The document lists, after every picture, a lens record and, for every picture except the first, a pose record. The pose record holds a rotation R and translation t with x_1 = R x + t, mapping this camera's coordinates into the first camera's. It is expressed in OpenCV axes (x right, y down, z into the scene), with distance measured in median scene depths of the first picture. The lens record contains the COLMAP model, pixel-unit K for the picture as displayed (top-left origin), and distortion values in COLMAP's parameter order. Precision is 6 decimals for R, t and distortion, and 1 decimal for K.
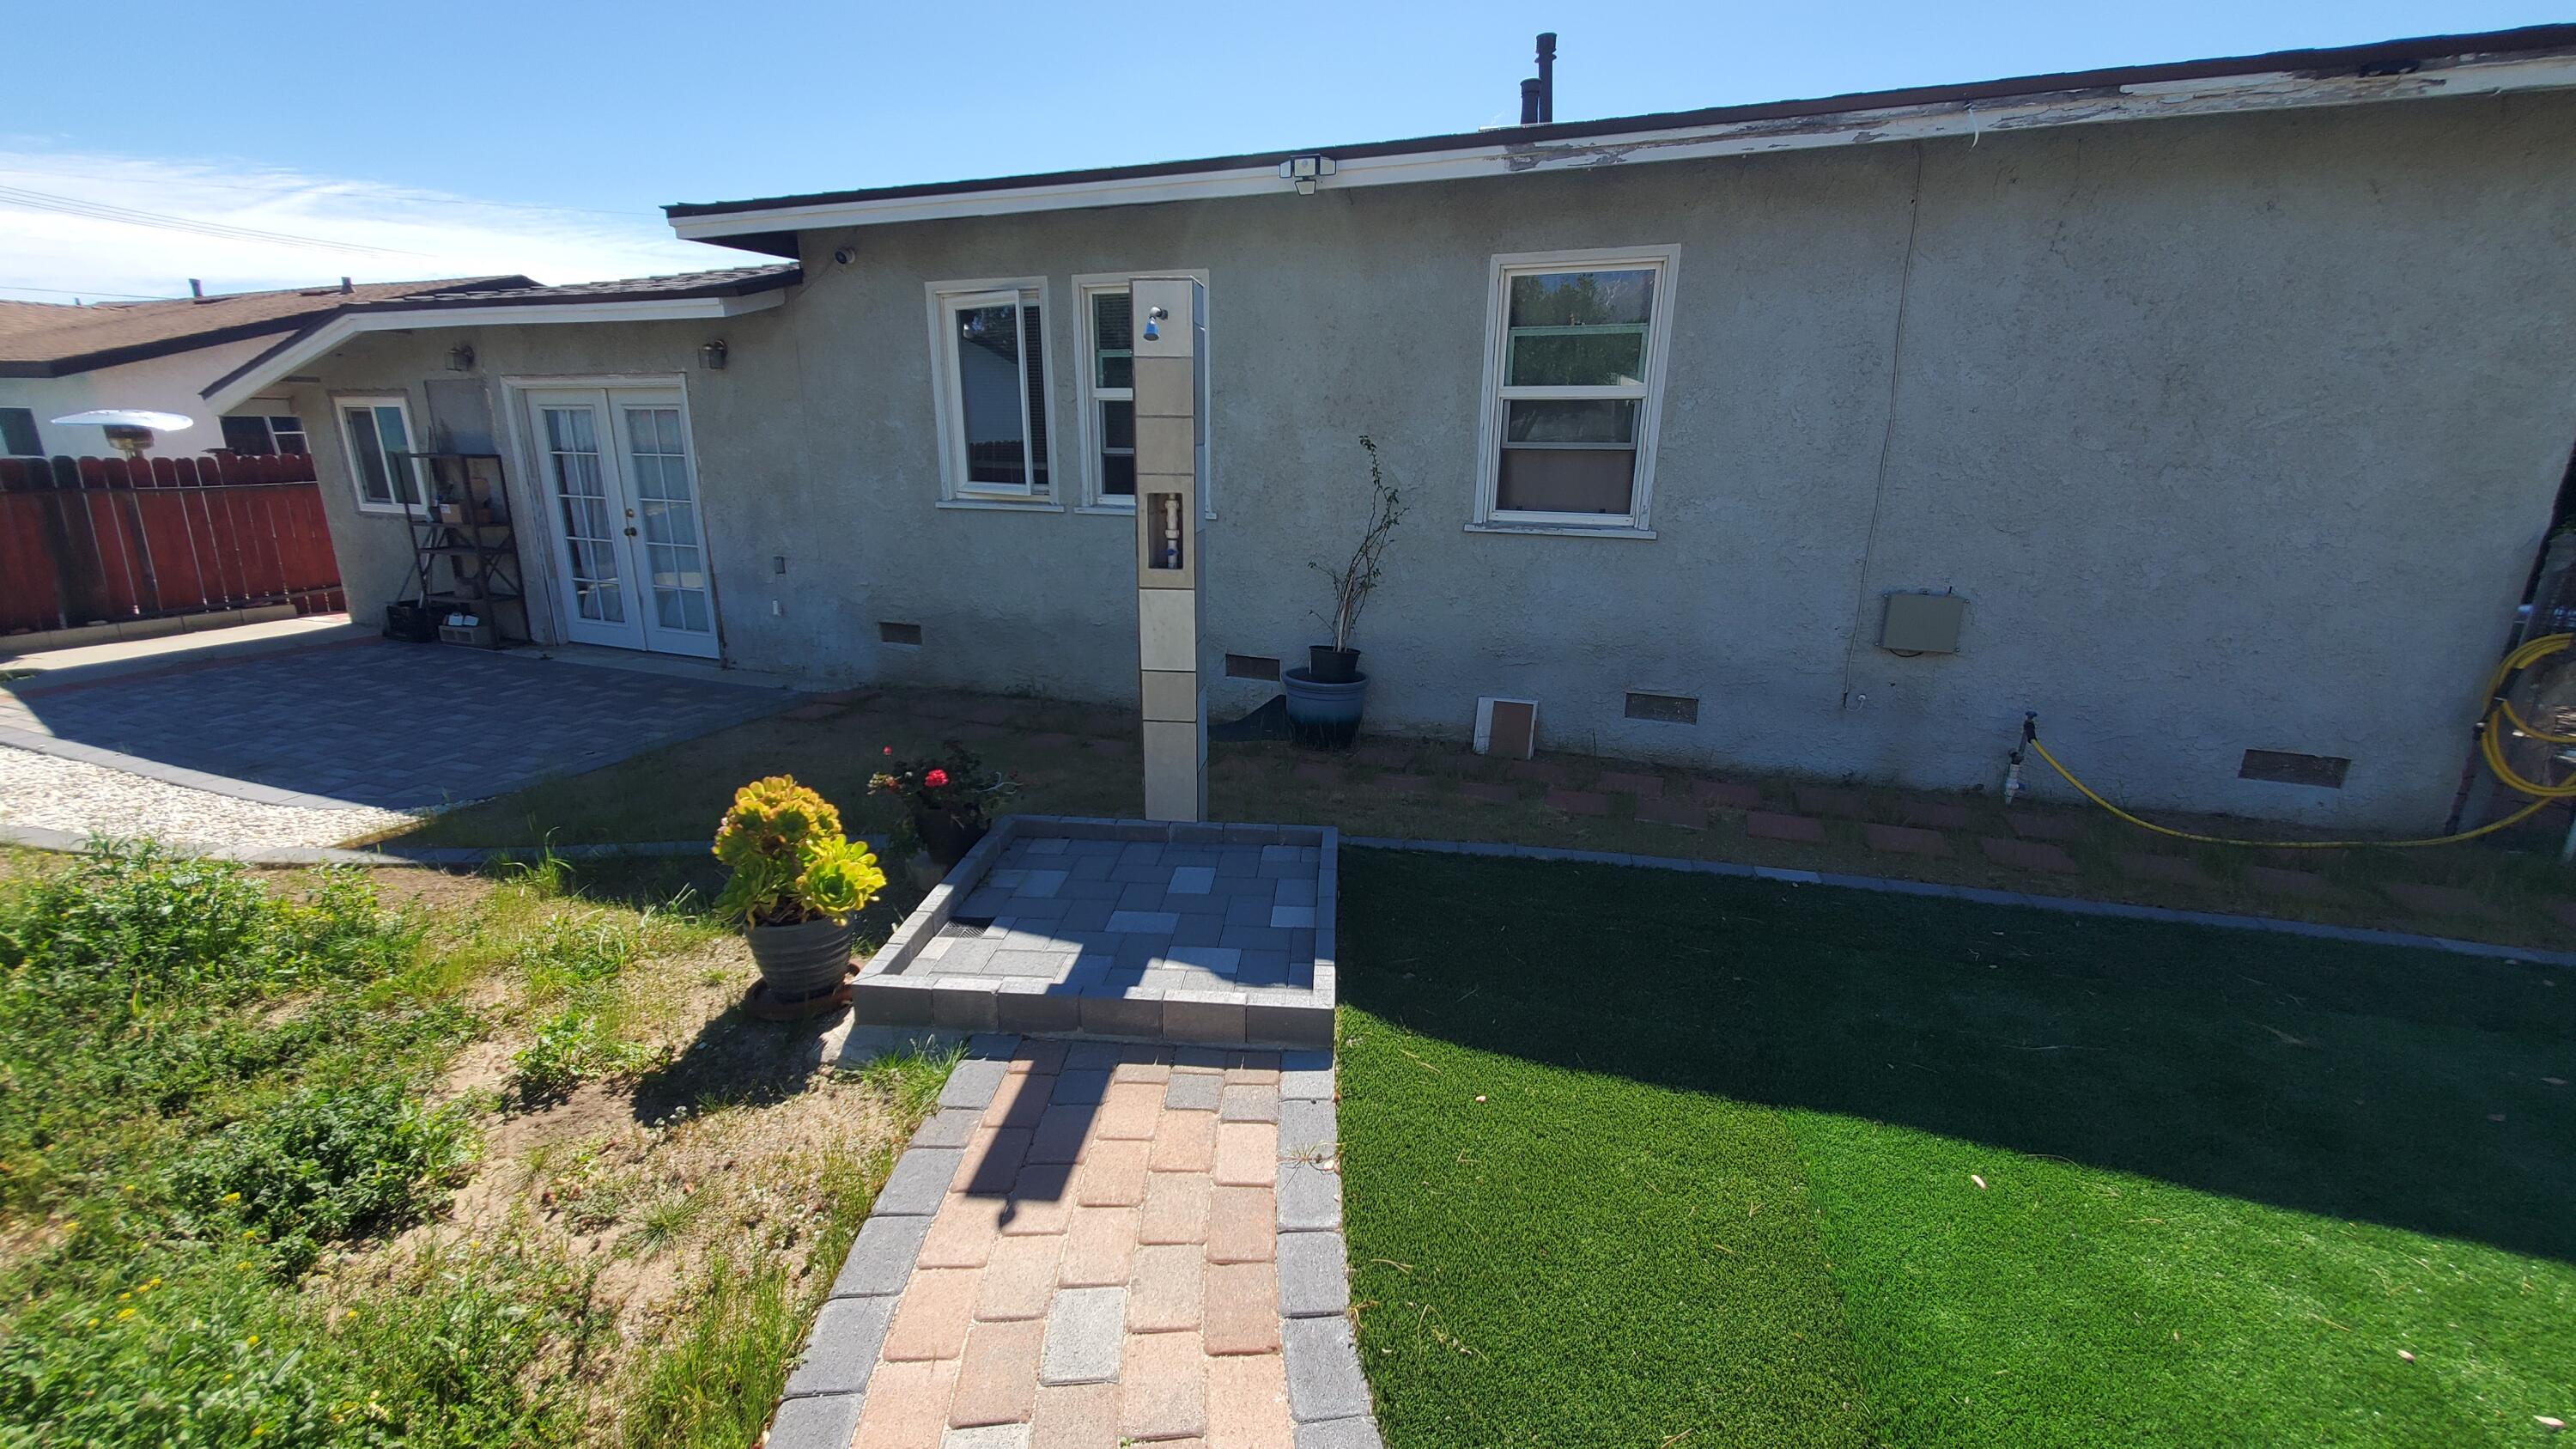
lens RADIAL K [[1015.0, 0, 1269.3], [0, 1015.0, 715.3], [0, 0, 1]] dist [0.004616, -0.001063]
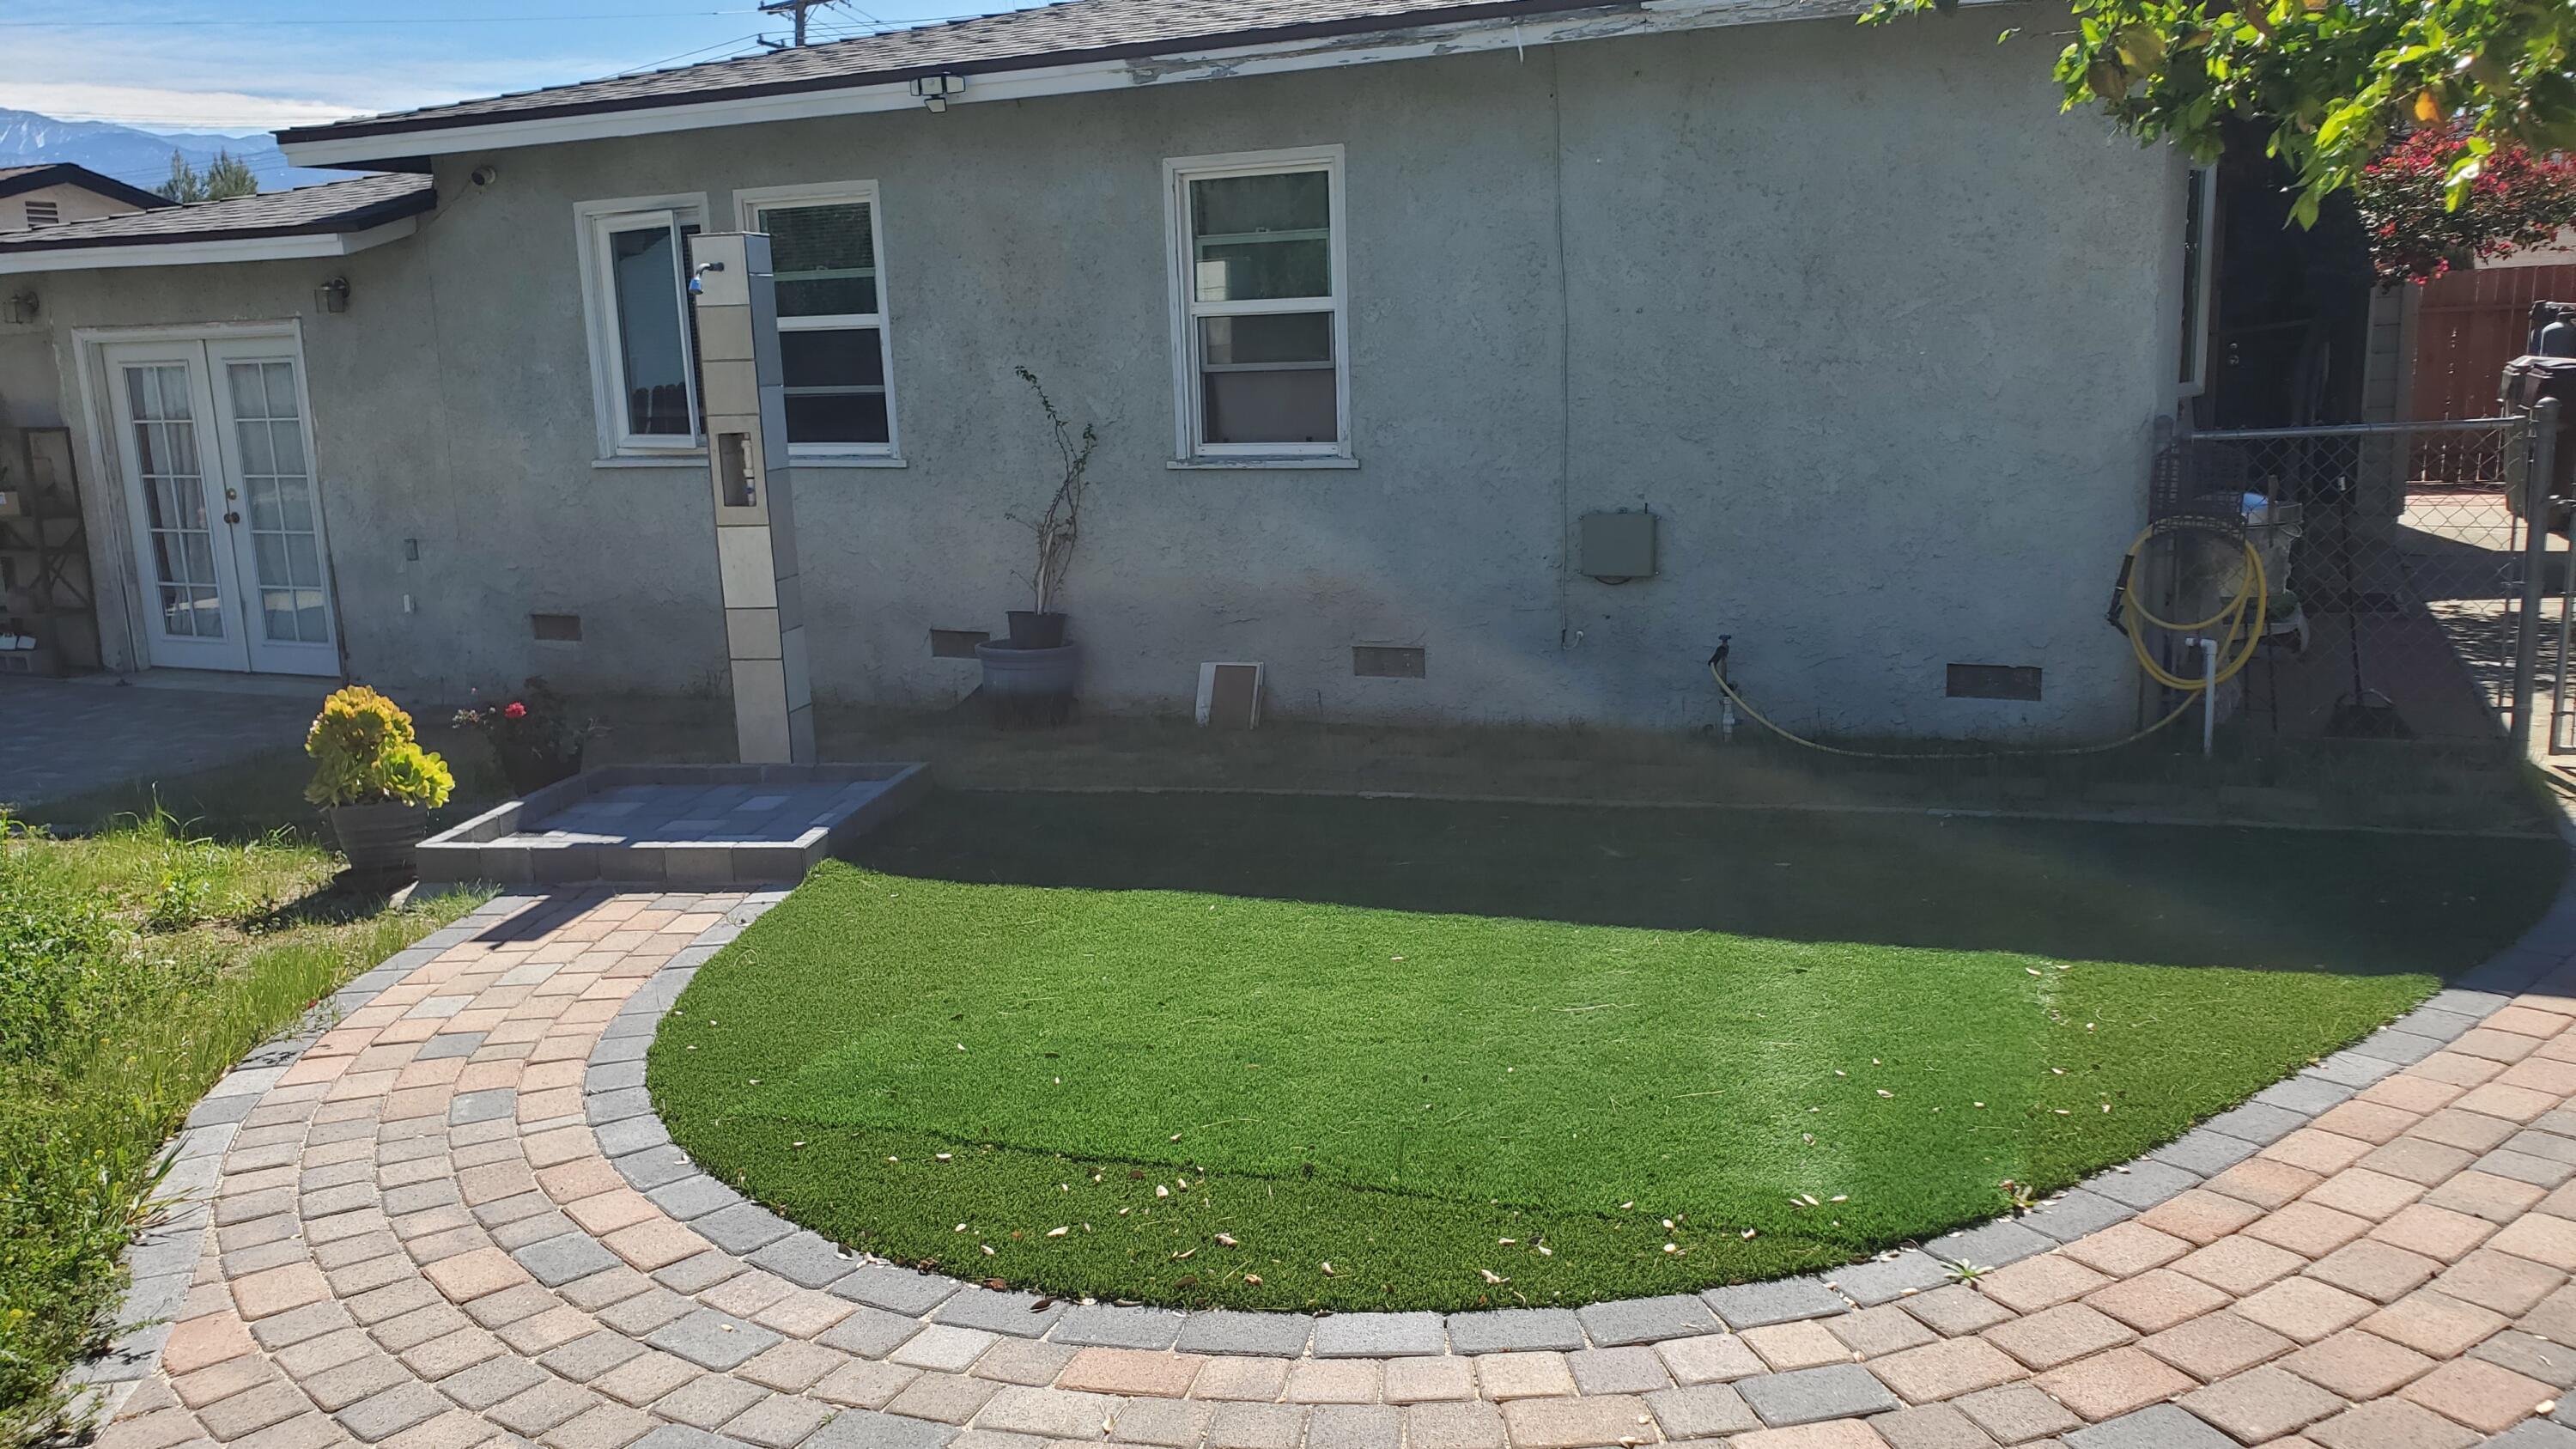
lens RADIAL K [[1981.0, 0, 1276.8], [0, 1981.0, 746.2], [0, 0, 1]] dist [0.036885, -0.041252]
pose [[0.996933, -0.030765, -0.071954, 0.443668], [0.025910, 0.997386, -0.067456, 0.190171], [0.073841, 0.065385, 0.995124, -0.726426]]
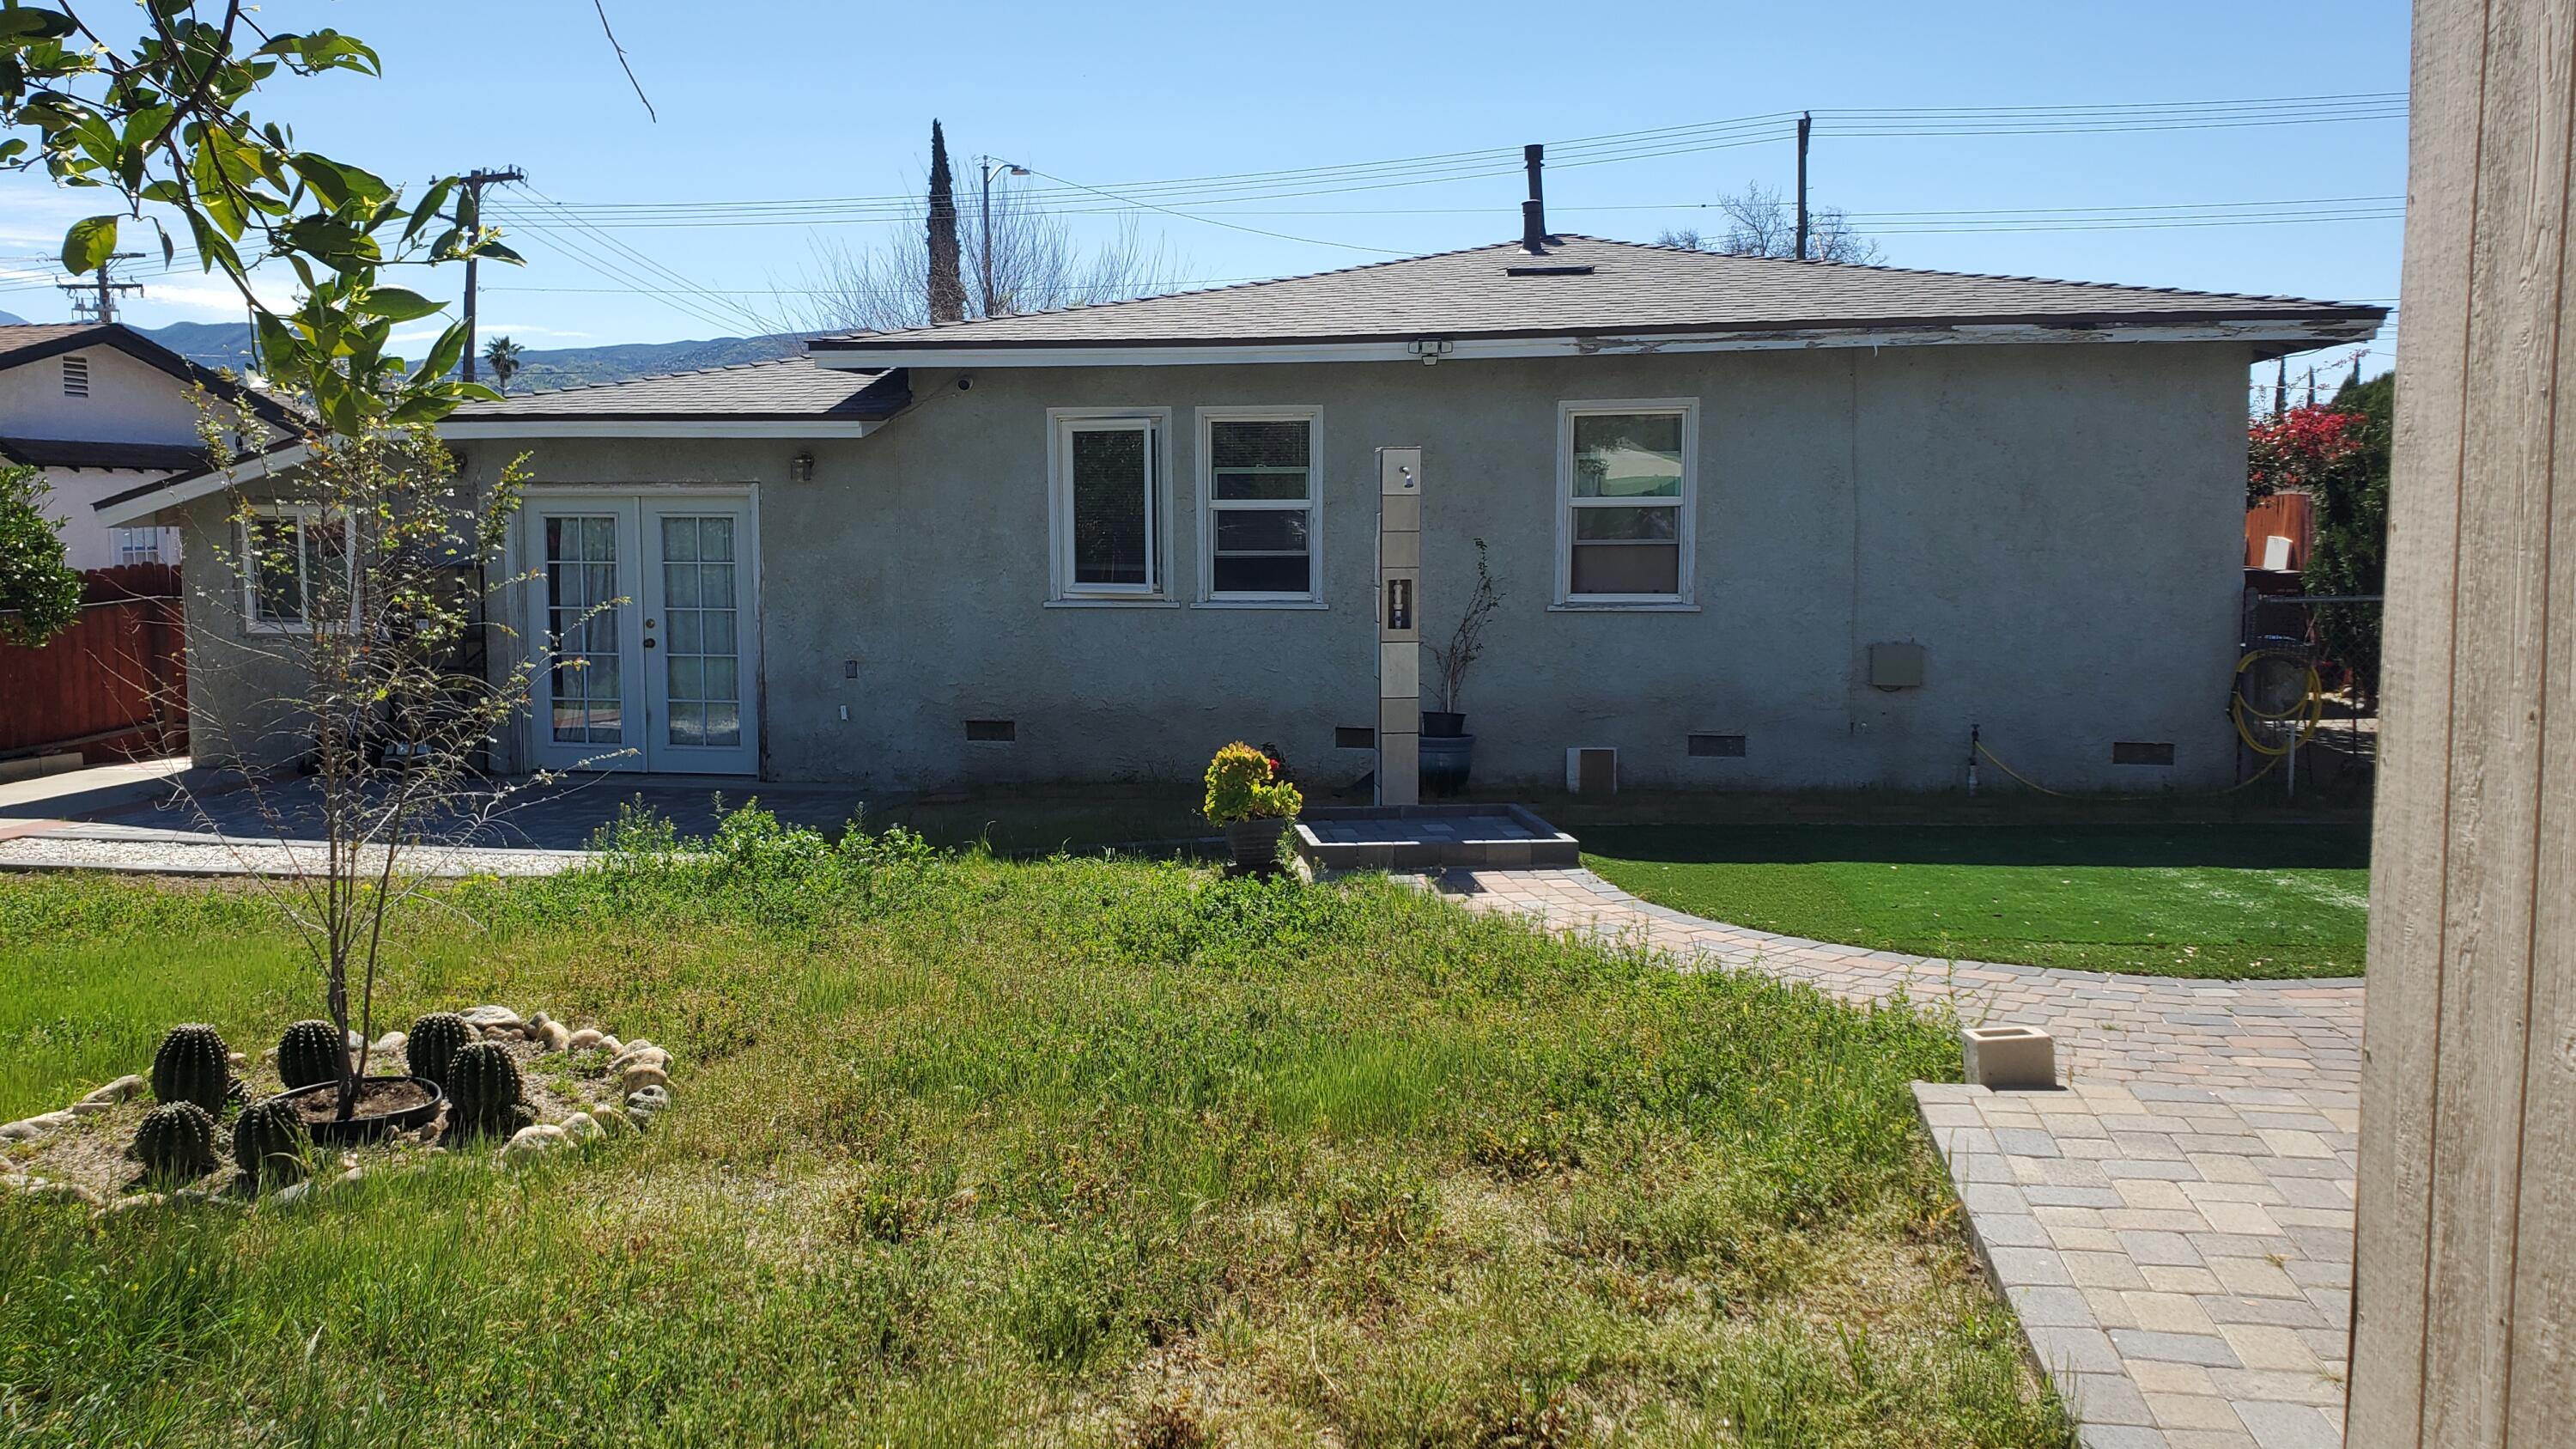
lens RADIAL K [[1981.0, 0, 1240.9], [0, 1981.0, 682.8], [0, 0, 1]] dist [0.036885, -0.041252]
pose [[0.985390, -0.027562, 0.168067, -0.639461], [0.057797, 0.982374, -0.177765, 0.340200], [-0.160205, 0.184882, 0.969615, -1.371421]]
